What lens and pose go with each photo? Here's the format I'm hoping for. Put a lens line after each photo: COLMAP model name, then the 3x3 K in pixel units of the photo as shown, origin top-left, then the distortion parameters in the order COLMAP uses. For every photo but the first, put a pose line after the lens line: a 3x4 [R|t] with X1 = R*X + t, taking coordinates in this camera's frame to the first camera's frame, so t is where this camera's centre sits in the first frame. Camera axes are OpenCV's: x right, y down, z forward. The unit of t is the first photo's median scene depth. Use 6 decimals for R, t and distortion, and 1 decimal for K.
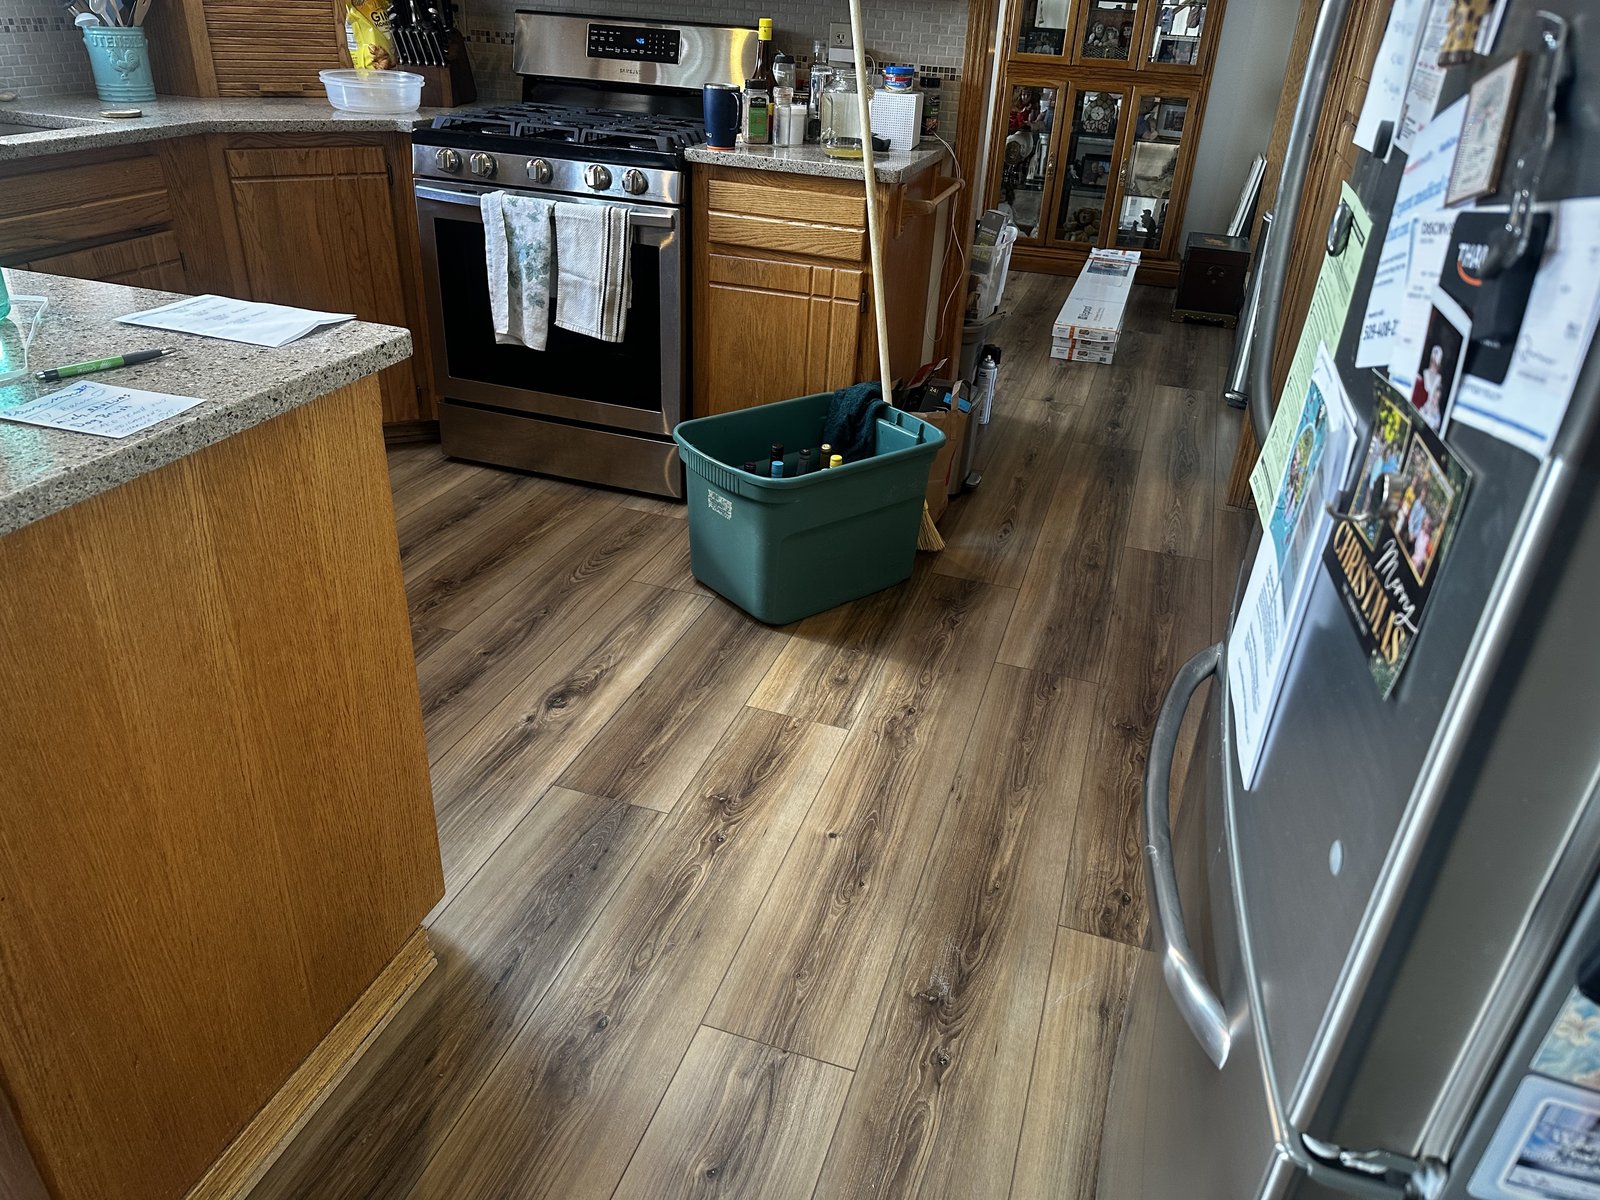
lens RADIAL K [[1124.8, 0, 799.7], [0, 1124.8, 604.3], [0, 0, 1]] dist [0.033127, -0.013464]
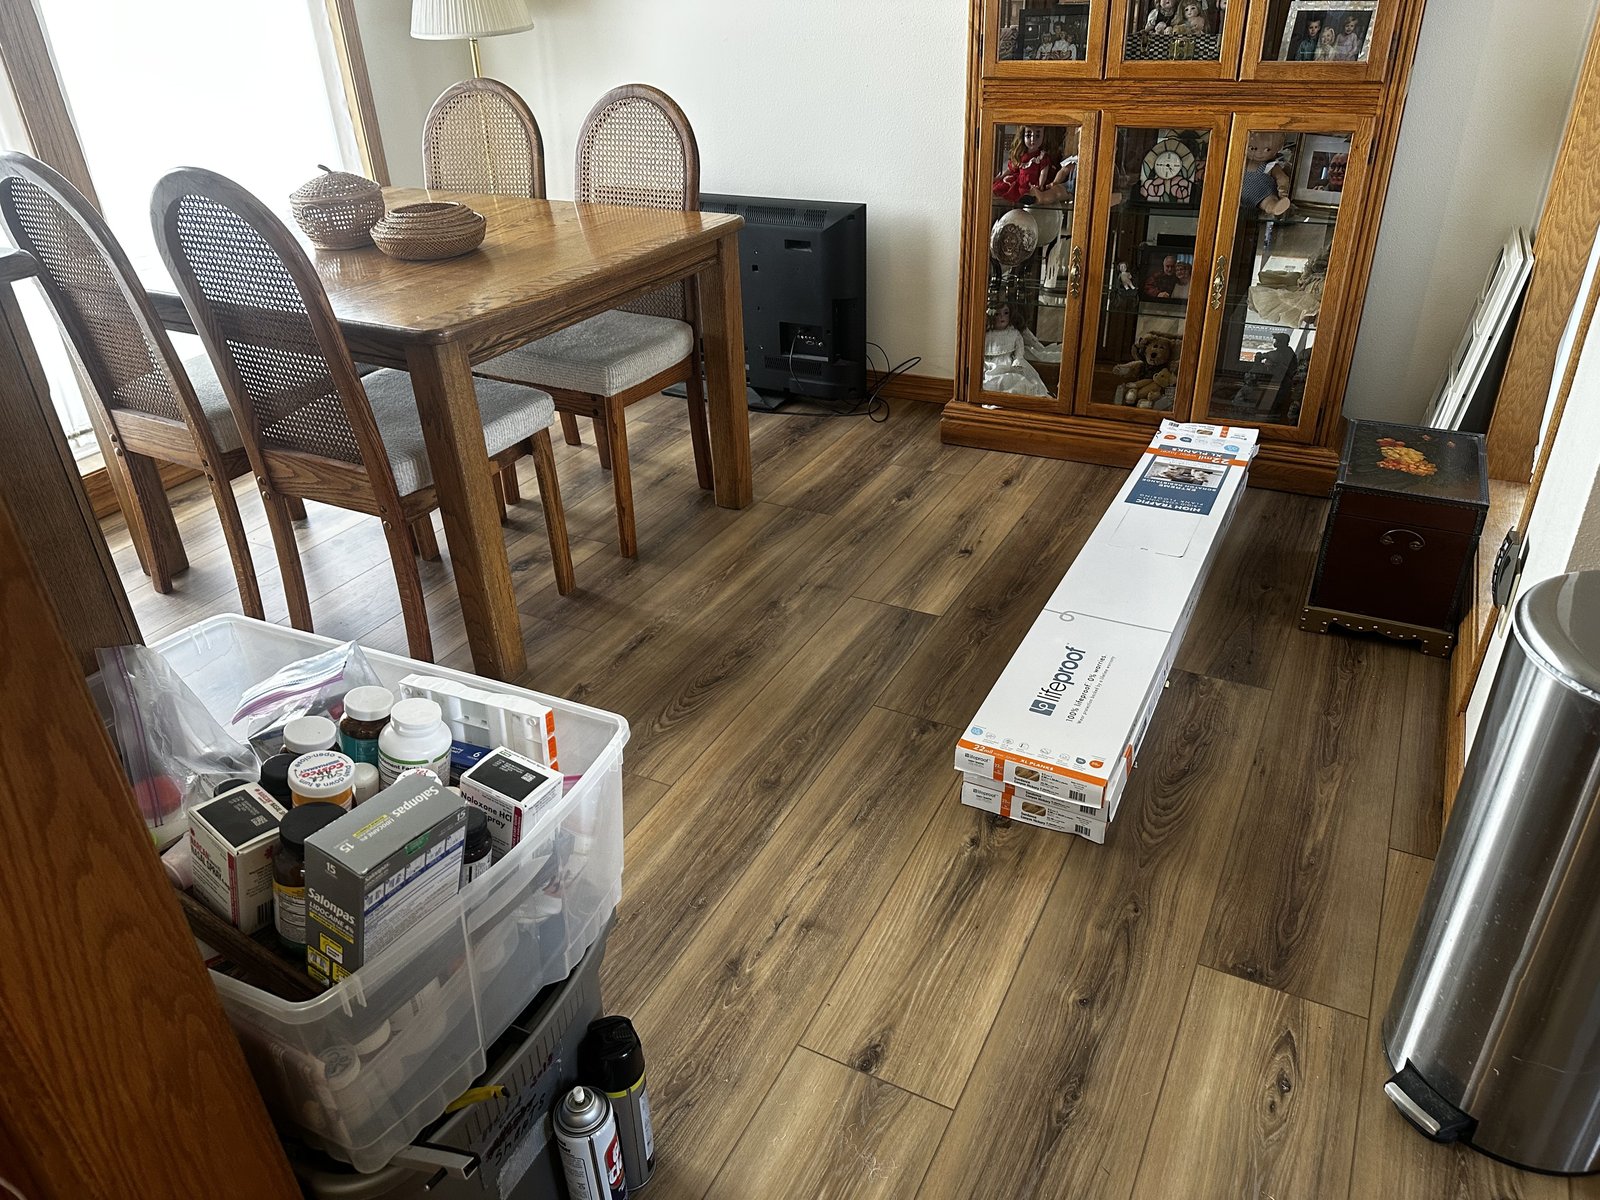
lens RADIAL K [[1124.8, 0, 801.7], [0, 1124.8, 597.4], [0, 0, 1]] dist [0.033127, -0.013464]
pose [[0.983553, 0.006512, -0.180500, 0.206249], [-0.003806, 0.999875, 0.015333, -0.261606], [0.180577, -0.014393, 0.983456, 0.495386]]
